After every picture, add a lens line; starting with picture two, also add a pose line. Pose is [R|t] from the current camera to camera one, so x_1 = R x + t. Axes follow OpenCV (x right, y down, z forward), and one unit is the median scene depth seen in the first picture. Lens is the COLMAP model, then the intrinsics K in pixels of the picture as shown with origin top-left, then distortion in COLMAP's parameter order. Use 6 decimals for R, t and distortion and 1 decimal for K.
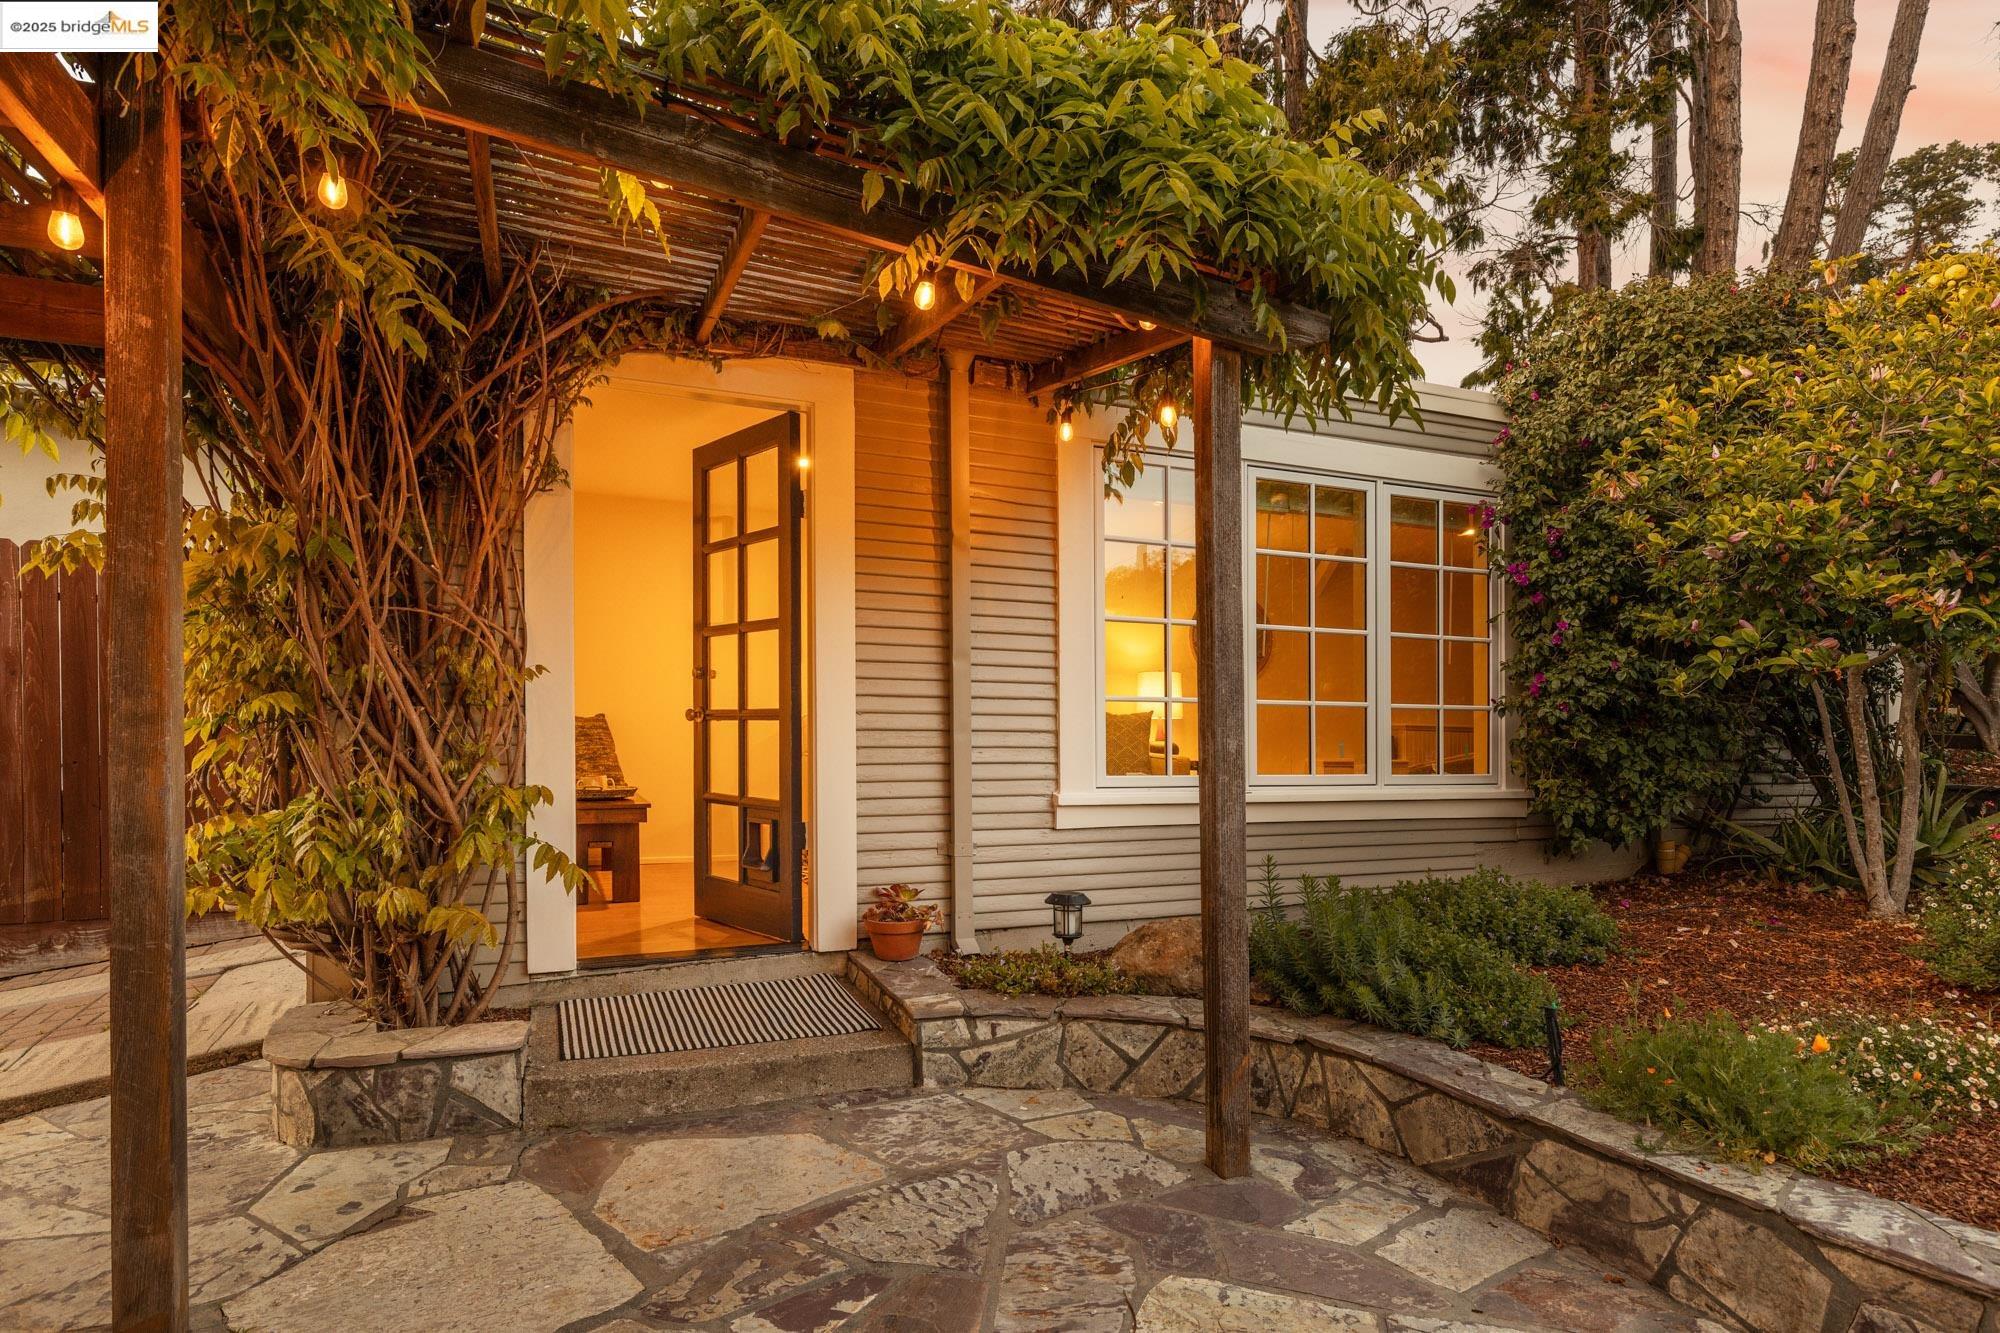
lens RADIAL K [[1083.5, 0, 1011.9], [0, 1083.5, 703.3], [0, 0, 1]] dist [0.002462, 0.001081]
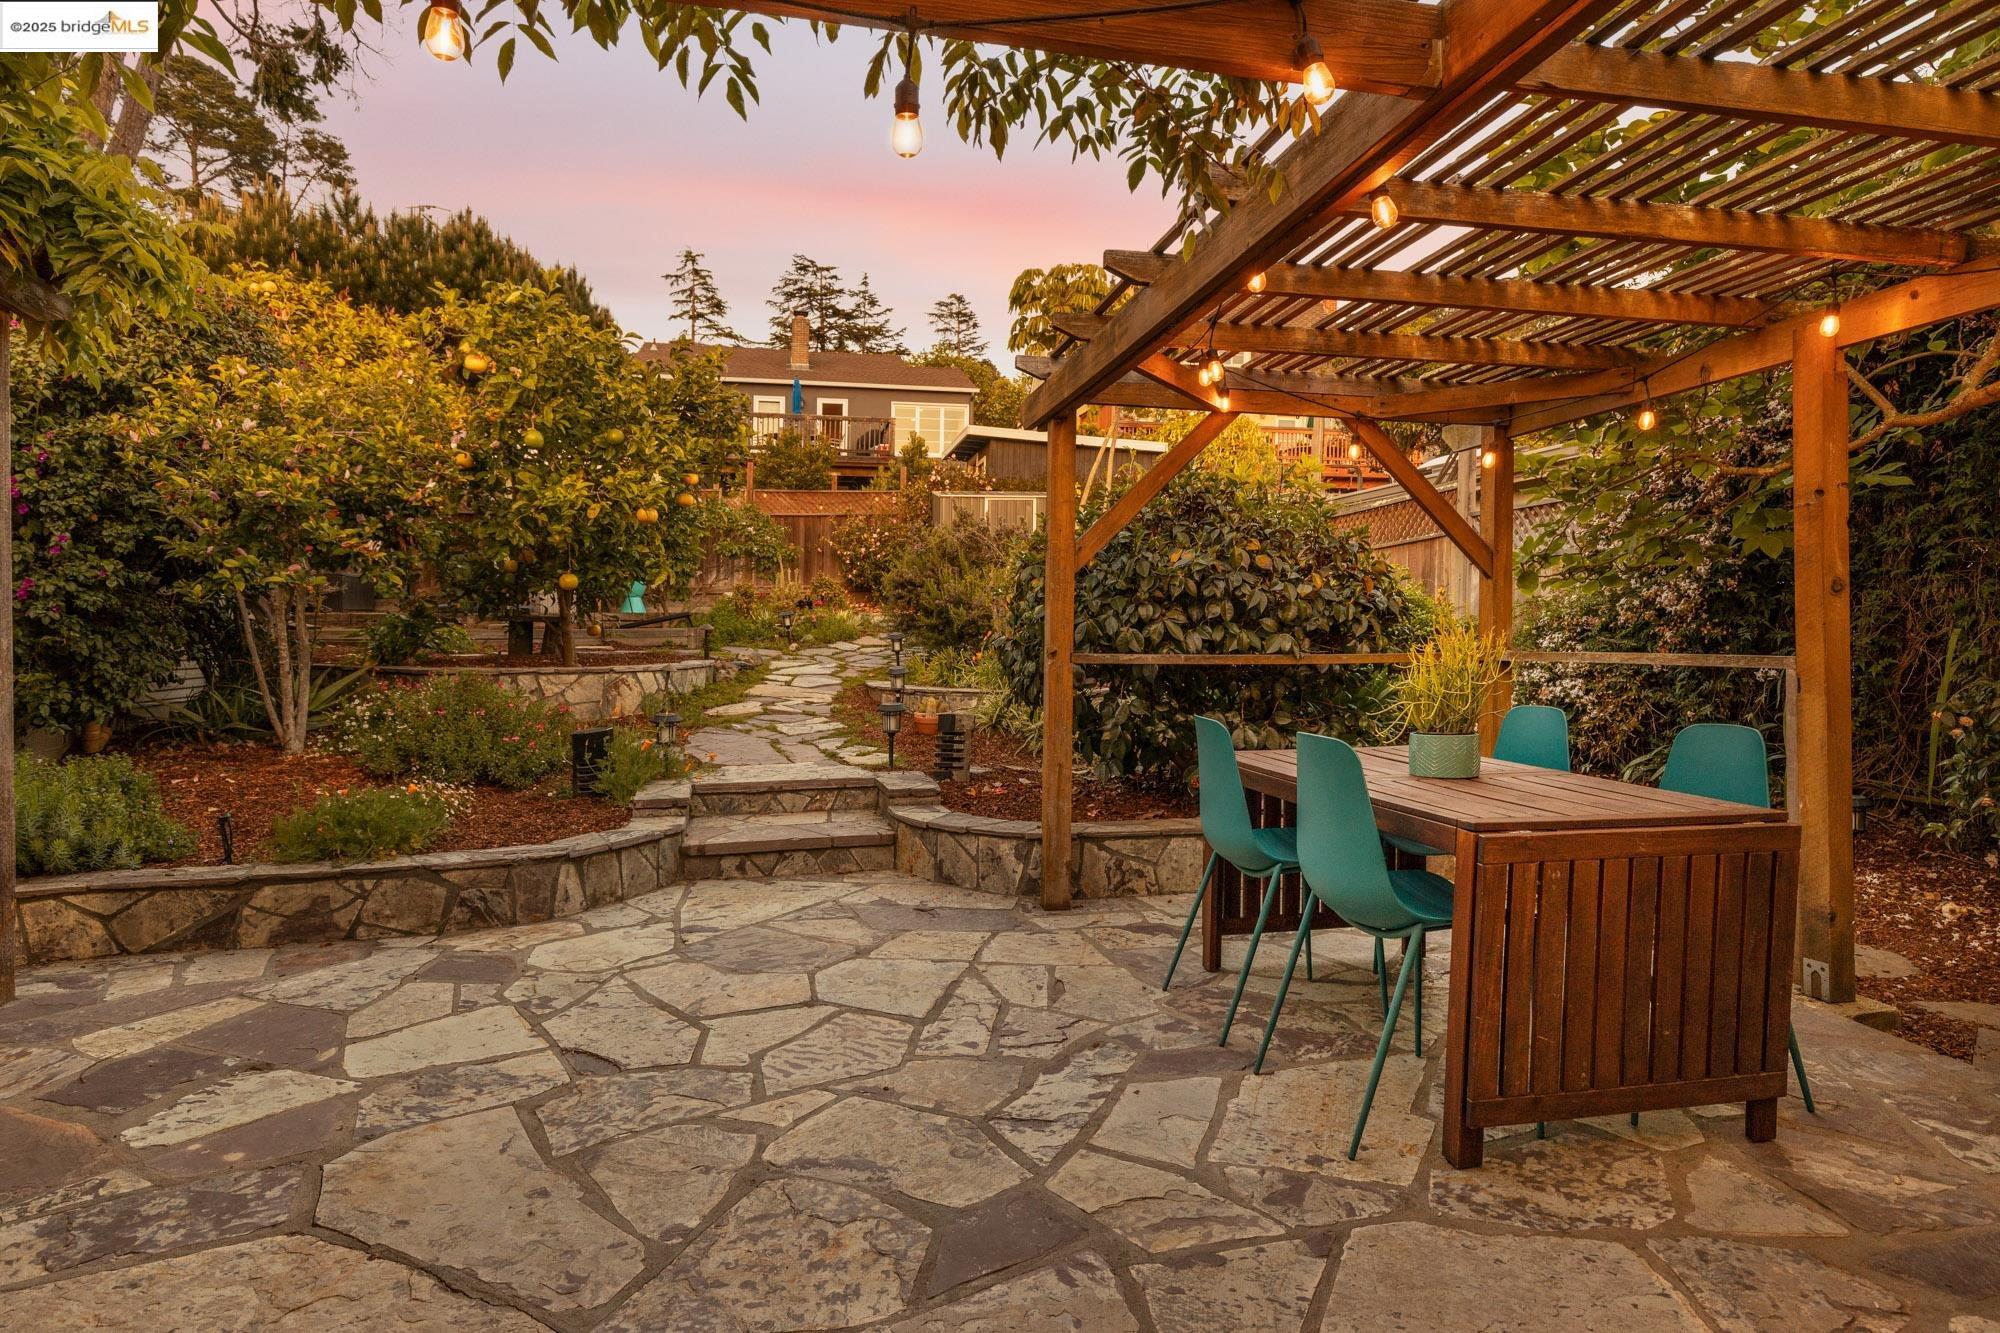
lens RADIAL K [[1083.5, 0, 1017.4], [0, 1083.5, 575.3], [0, 0, 1]] dist [0.002462, 0.001081]
pose [[0.134315, 0.027807, 0.990548, -0.551804], [-0.006595, 0.999609, -0.027167, -0.008509], [-0.990917, -0.002883, 0.134446, -0.175613]]
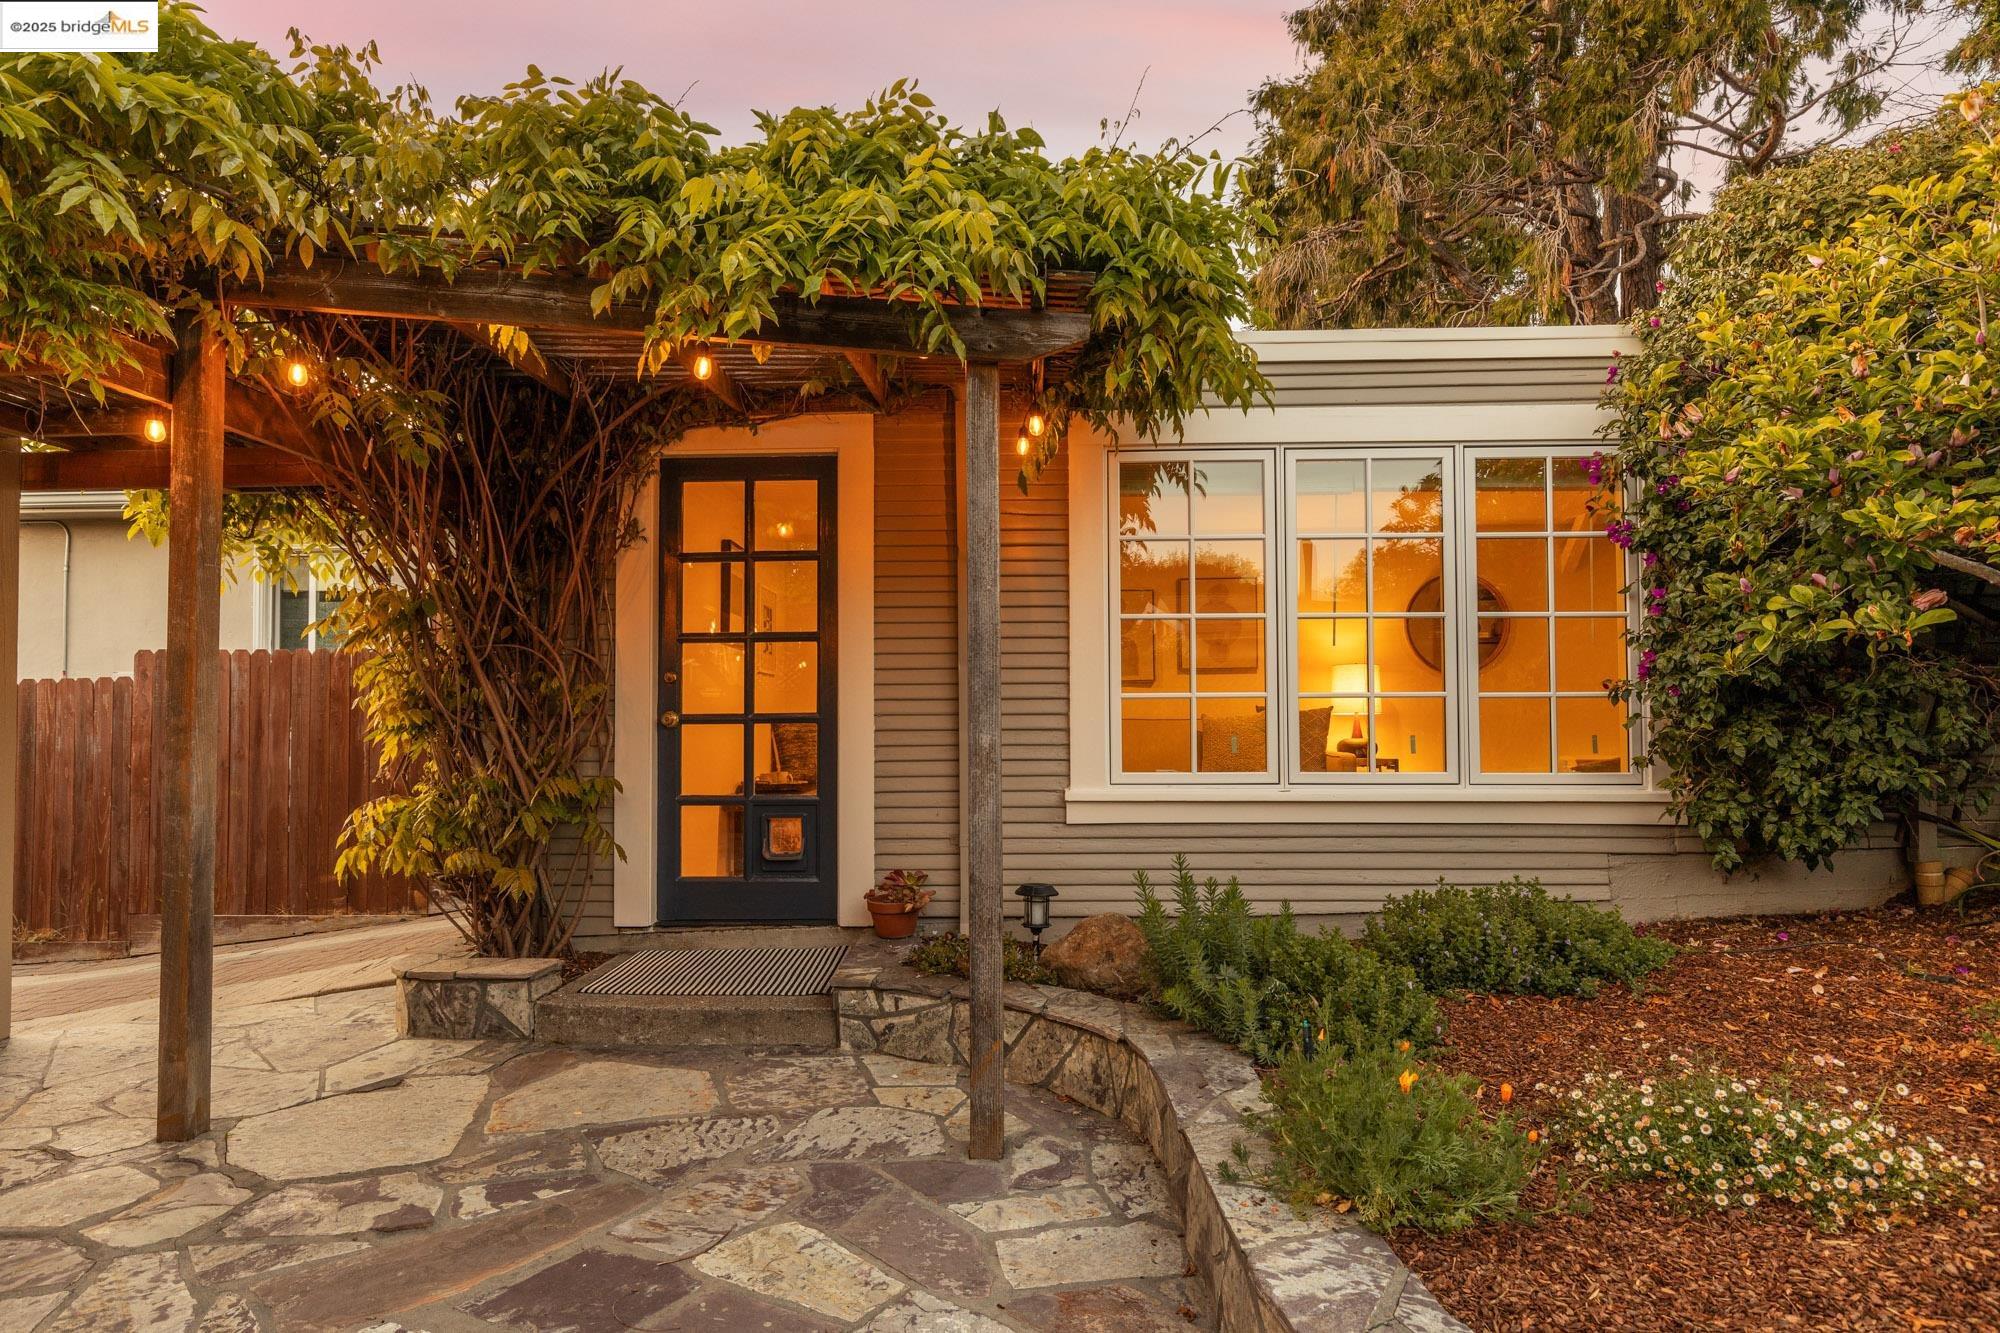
lens RADIAL K [[1058.0, 0, 982.3], [0, 1058.0, 675.7], [0, 0, 1]] dist [-0.004100, 0.000541]
pose [[0.903553, -0.036813, -0.426891, 0.427215], [0.024527, 0.999112, -0.034246, 0.007546], [0.427773, 0.020473, 0.903654, 0.052387]]
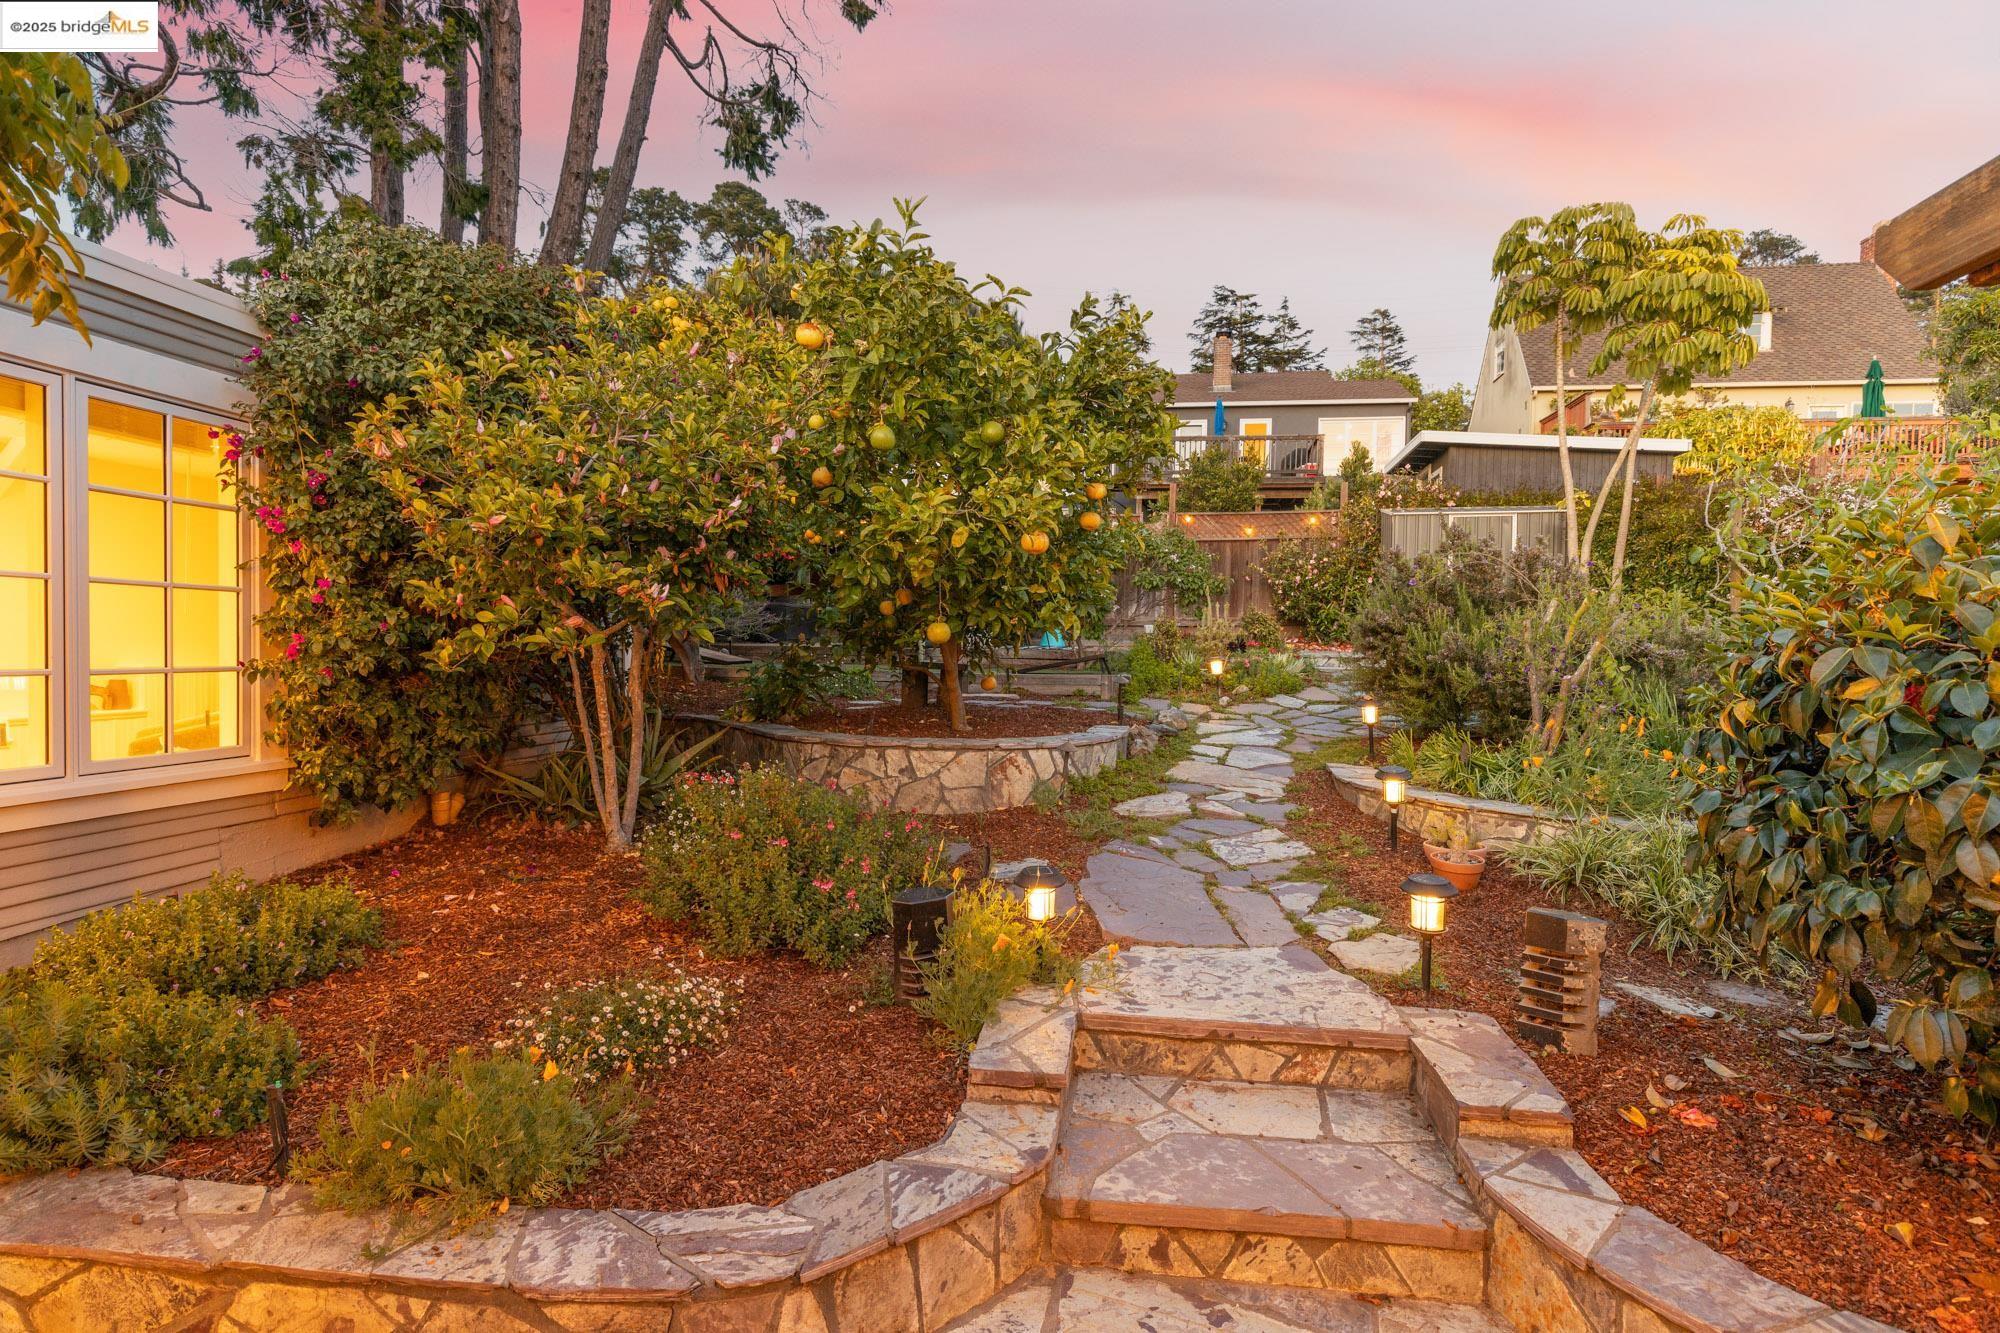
lens RADIAL K [[1005.4, 0, 1013.2], [0, 1005.4, 655.8], [0, 0, 1]] dist [-0.012781, 0.002901]
pose [[0.504858, -0.022072, 0.862920, 0.084941], [-0.020208, 0.999097, 0.037378, -0.060870], [-0.862966, -0.036309, 0.503956, 0.087604]]
